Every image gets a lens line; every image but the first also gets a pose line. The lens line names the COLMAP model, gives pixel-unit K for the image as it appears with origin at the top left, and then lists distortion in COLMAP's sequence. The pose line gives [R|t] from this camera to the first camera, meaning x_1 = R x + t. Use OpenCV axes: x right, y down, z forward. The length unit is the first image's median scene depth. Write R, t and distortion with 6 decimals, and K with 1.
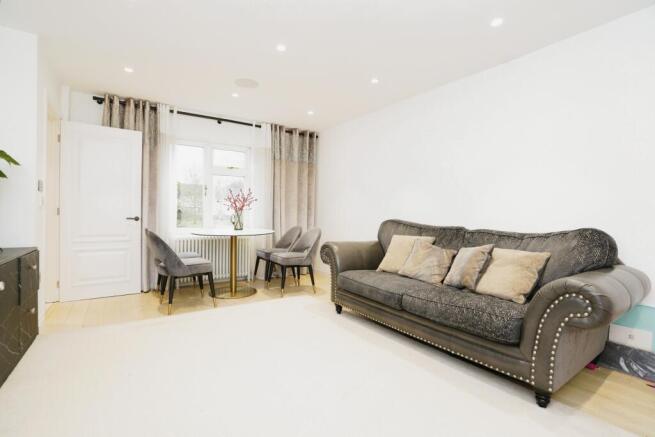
lens RADIAL K [[303.4, 0, 322.1], [0, 303.4, 219.0], [0, 0, 1]] dist [-0.021903, -0.000034]
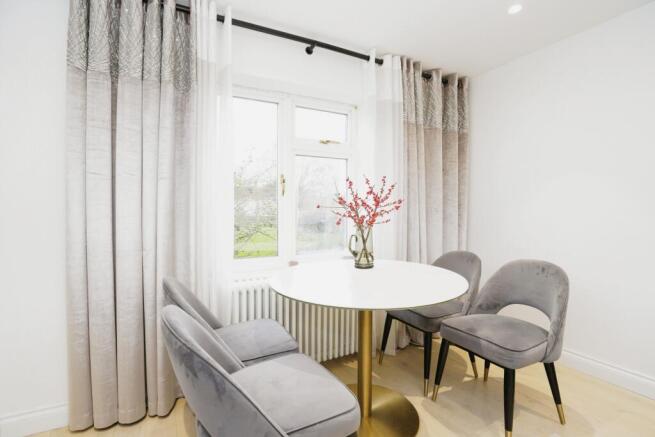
lens RADIAL K [[303.4, 0, 332.8], [0, 303.4, 214.8], [0, 0, 1]] dist [-0.021903, -0.000034]
pose [[0.996941, -0.016619, -0.076374, -0.259342], [0.015949, 0.999829, -0.009373, -0.037419], [0.076517, 0.008126, 0.997035, 0.483574]]
